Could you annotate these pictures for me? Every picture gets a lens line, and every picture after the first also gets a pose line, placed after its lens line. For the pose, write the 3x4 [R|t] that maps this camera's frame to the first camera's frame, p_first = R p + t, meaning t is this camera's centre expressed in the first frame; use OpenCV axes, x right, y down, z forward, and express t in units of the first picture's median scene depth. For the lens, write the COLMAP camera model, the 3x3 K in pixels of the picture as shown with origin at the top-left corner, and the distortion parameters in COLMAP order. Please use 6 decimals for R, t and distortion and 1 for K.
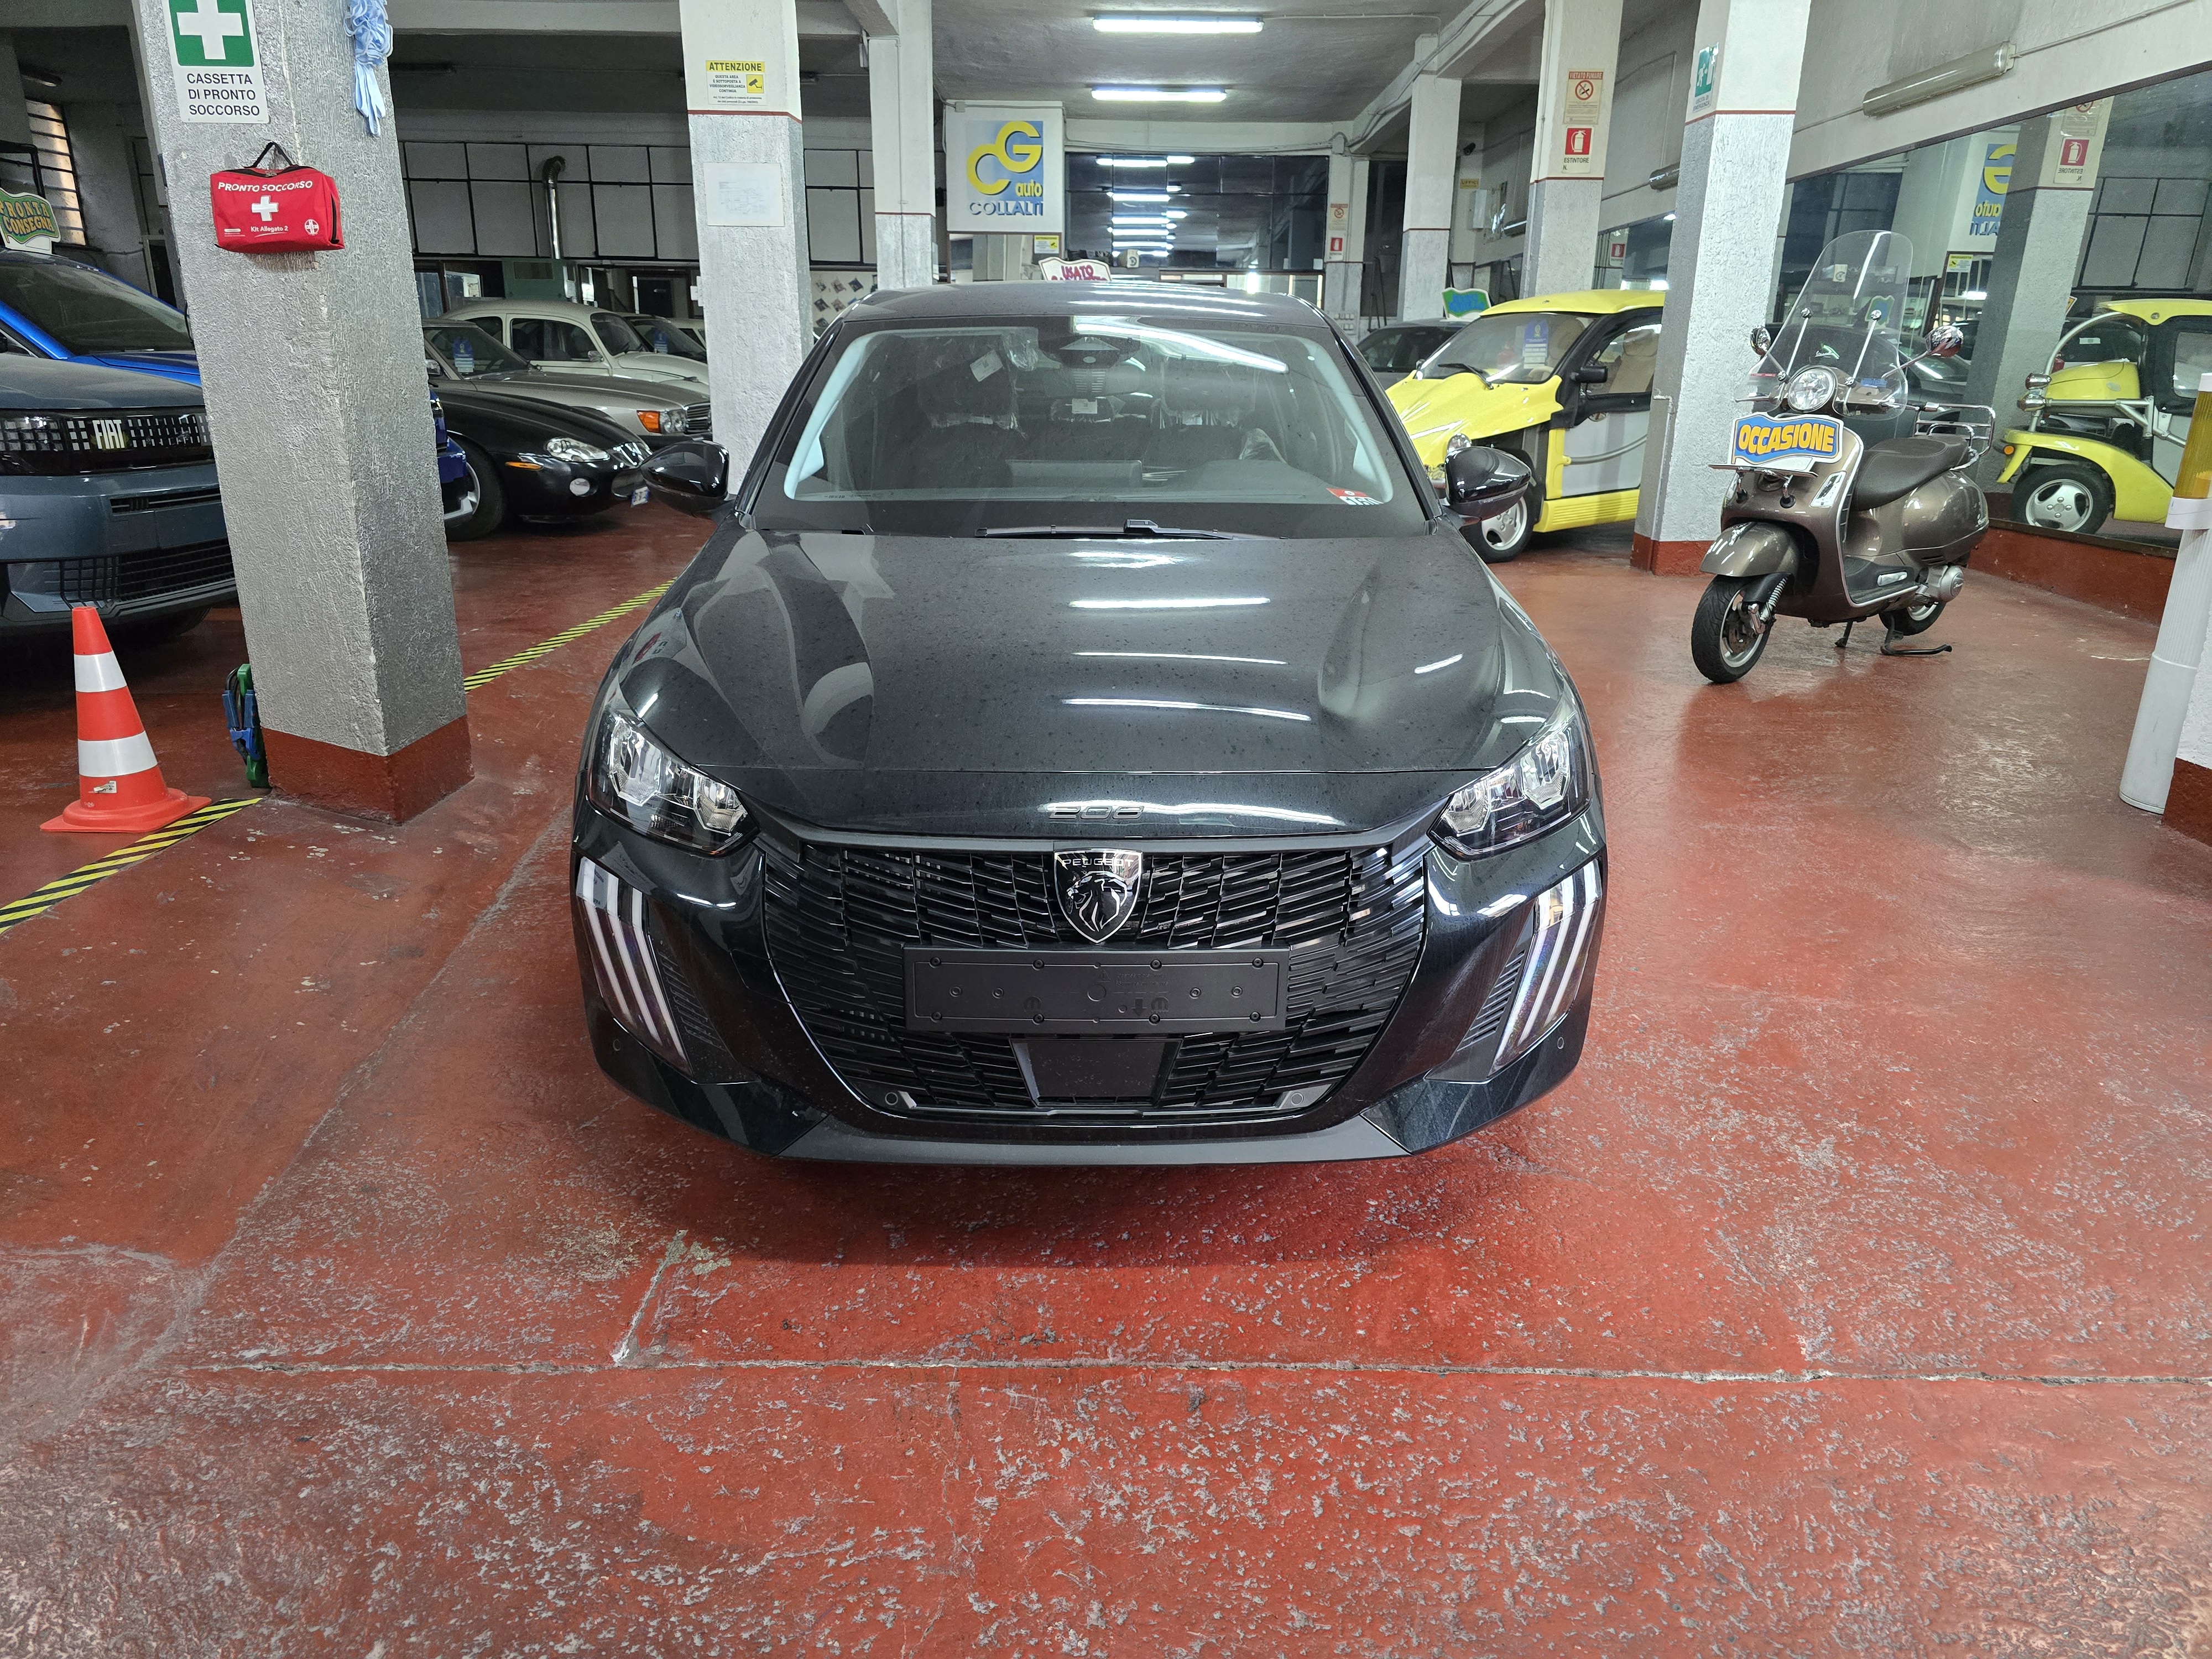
lens RADIAL K [[1448.1, 0, 1106.0], [0, 1448.1, 829.5], [0, 0, 1]] dist [0.000766, -0.002651]
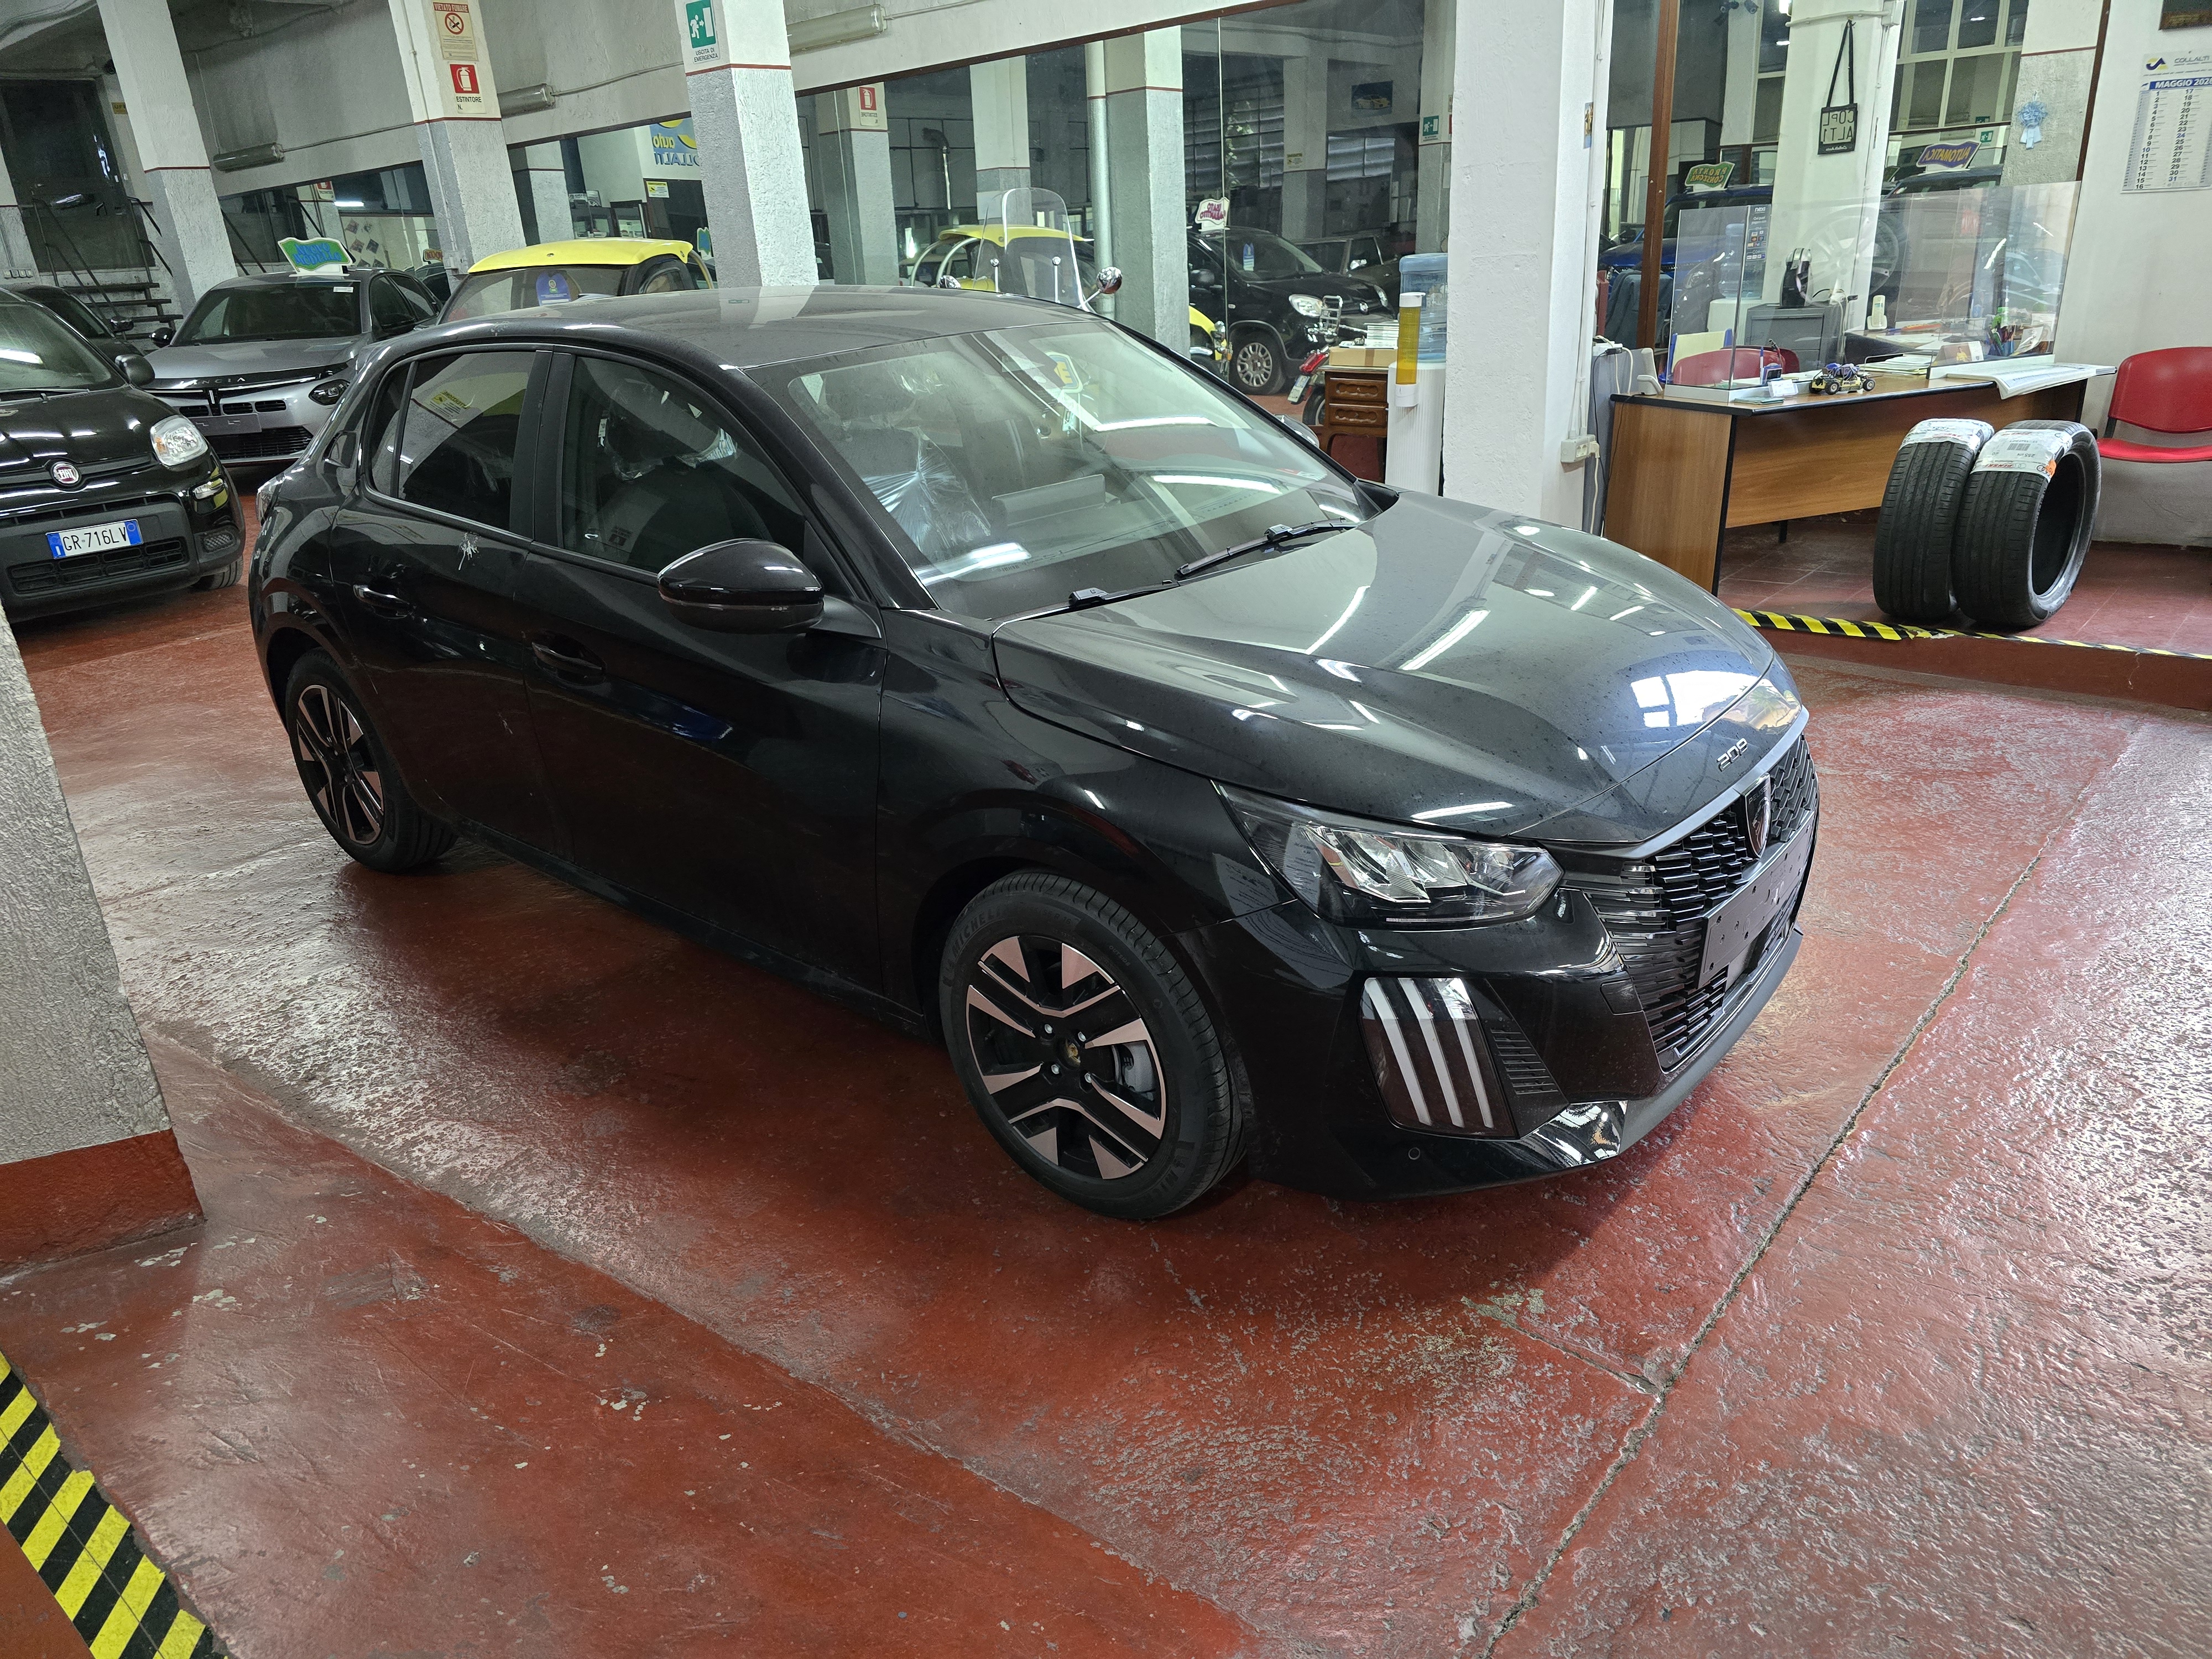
lens RADIAL K [[1448.1, 0, 1106.0], [0, 1448.1, 829.5], [0, 0, 1]] dist [0.000766, -0.002651]
pose [[0.631299, -0.336814, 0.698583, -0.272471], [0.302617, 0.936347, 0.177979, -0.072535], [-0.714062, 0.099045, 0.693041, 0.120693]]
